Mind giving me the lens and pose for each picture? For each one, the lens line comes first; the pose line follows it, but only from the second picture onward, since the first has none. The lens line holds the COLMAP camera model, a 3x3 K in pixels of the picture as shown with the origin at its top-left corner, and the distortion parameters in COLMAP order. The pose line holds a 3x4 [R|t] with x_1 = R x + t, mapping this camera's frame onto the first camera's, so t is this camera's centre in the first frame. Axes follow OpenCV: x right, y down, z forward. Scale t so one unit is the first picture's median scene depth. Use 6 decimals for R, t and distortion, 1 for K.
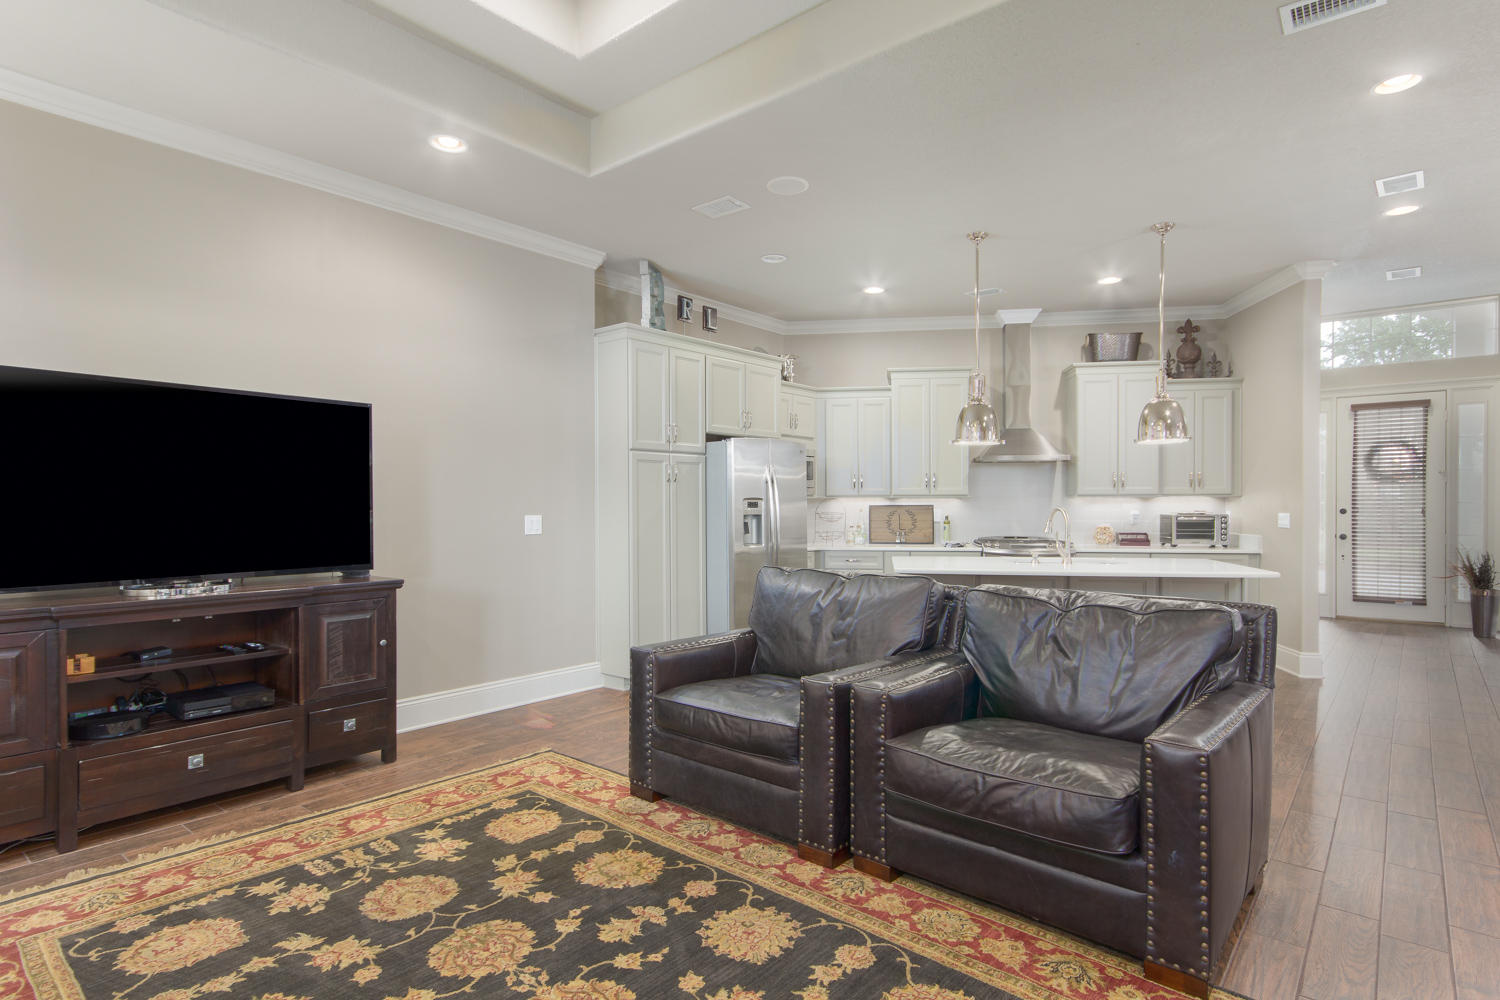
lens RADIAL K [[783.5, 0, 752.7], [0, 783.5, 510.1], [0, 0, 1]] dist [0.003401, -0.002131]
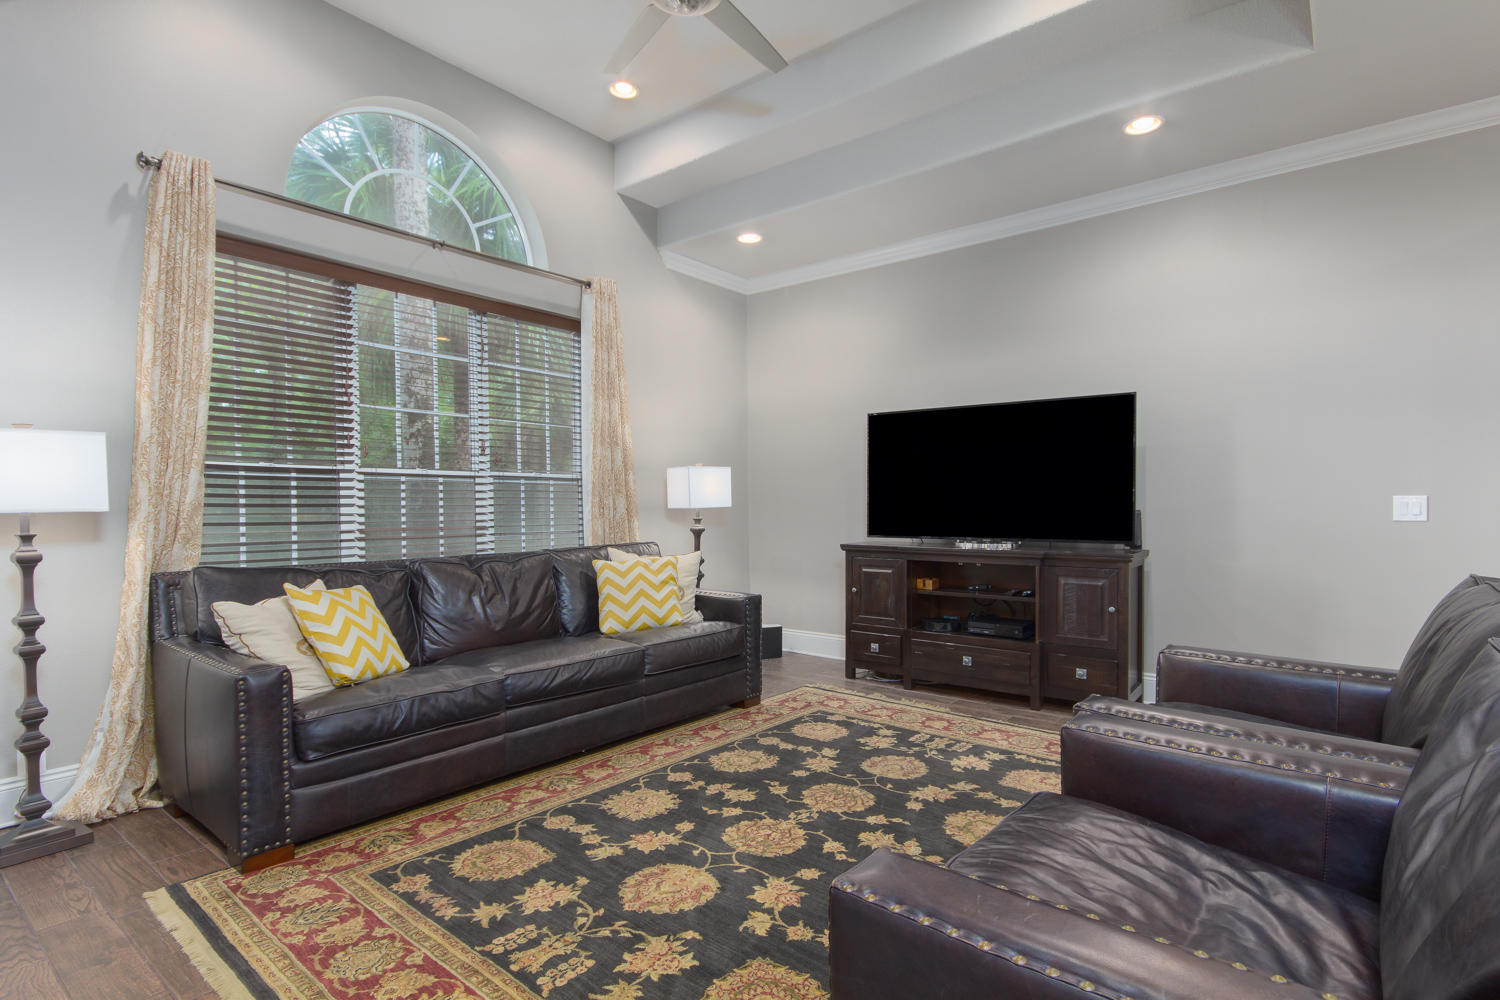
lens RADIAL K [[739.8, 0, 761.9], [0, 739.8, 509.8], [0, 0, 1]] dist [0.000686, 0.000213]
pose [[0.029709, 0.009083, -0.999517, 0.574515], [-0.004111, 0.999951, 0.008965, 0.022628], [0.999550, 0.003843, 0.029745, 0.496160]]
